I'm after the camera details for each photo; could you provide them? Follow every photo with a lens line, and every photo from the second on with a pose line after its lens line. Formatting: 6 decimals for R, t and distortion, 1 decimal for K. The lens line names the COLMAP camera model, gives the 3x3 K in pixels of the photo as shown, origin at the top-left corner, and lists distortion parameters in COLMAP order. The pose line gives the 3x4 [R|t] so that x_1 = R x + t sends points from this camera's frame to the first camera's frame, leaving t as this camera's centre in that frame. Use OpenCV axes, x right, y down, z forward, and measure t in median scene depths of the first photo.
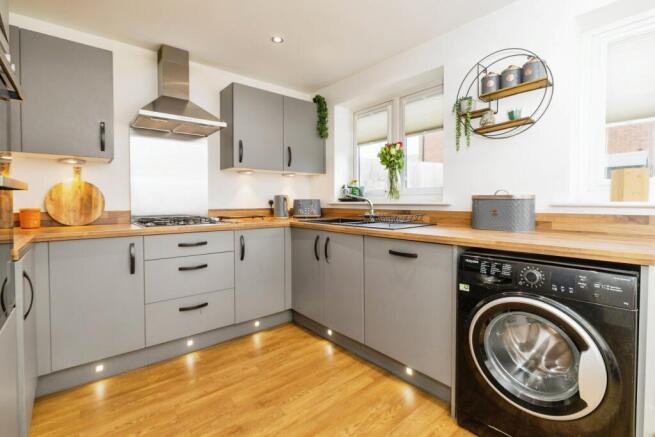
lens RADIAL K [[306.7, 0, 329.3], [0, 306.7, 204.7], [0, 0, 1]] dist [-0.002932, -0.000385]
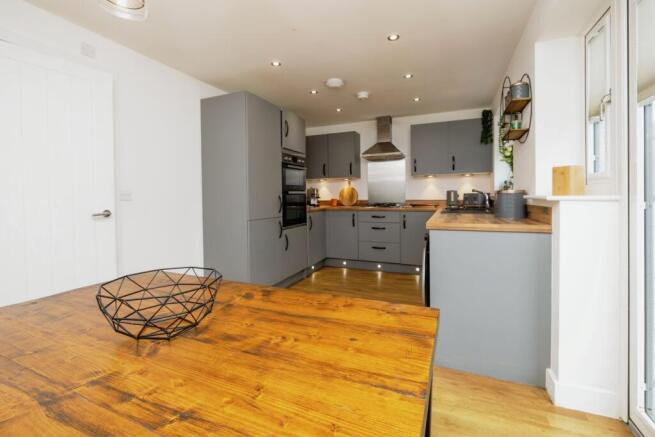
lens RADIAL K [[296.2, 0, 327.8], [0, 296.2, 200.3], [0, 0, 1]] dist [0.000416, -0.000047]
pose [[0.454532, 0.009459, -0.890680, 1.017556], [0.001269, 0.999936, 0.011267, -0.002745], [0.890729, -0.006252, 0.454491, -0.172504]]
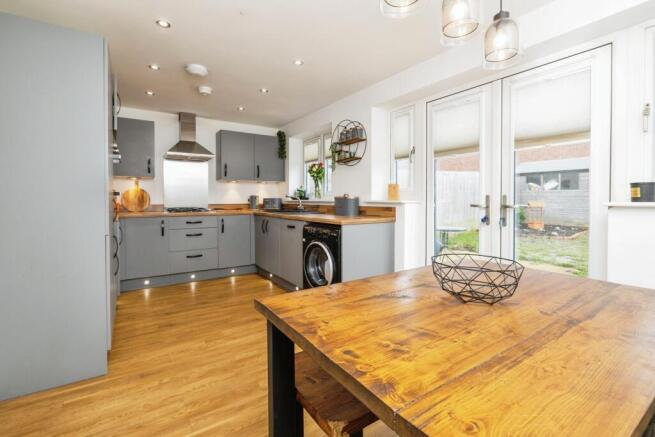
lens RADIAL K [[296.2, 0, 327.8], [0, 296.2, 200.3], [0, 0, 1]] dist [0.000416, -0.000047]
pose [[0.994502, 0.002828, -0.104684, 0.488391], [-0.003445, 0.999978, -0.005718, 0.002145], [0.104666, 0.006047, 0.994489, -0.626794]]
